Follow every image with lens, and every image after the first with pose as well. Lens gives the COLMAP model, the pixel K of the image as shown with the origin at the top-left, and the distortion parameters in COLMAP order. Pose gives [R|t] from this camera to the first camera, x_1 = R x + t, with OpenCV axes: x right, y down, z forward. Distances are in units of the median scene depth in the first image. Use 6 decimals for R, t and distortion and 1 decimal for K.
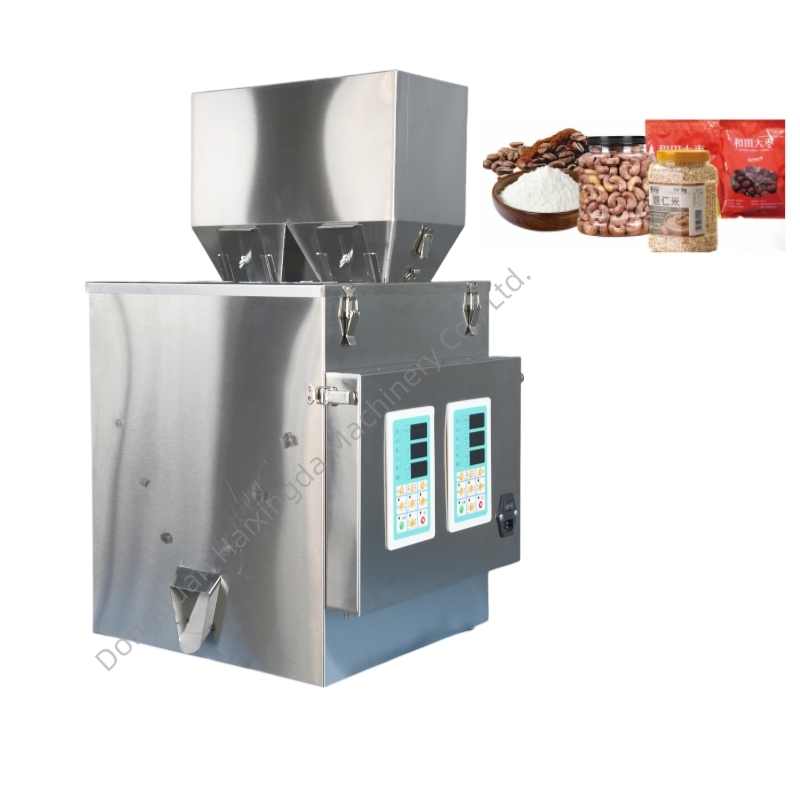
lens RADIAL K [[1335.8, 0, 400.0], [0, 1335.8, 400.0], [0, 0, 1]] dist [-0.005492, 0.010428]
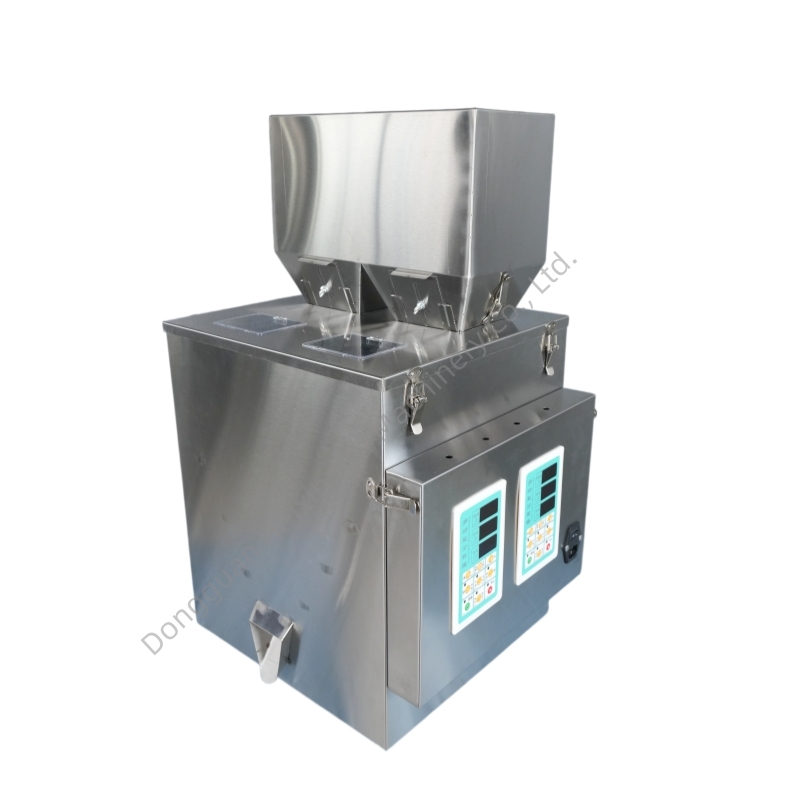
lens RADIAL K [[757.3, 0, 437.1], [0, 757.3, 398.9], [0, 0, 1]] dist [-0.063711, -0.001399]
pose [[0.997186, 0.034661, -0.066466, 0.009743], [-0.018872, 0.974200, 0.224897, -0.163091], [0.072547, -0.223010, 0.972113, 0.458500]]
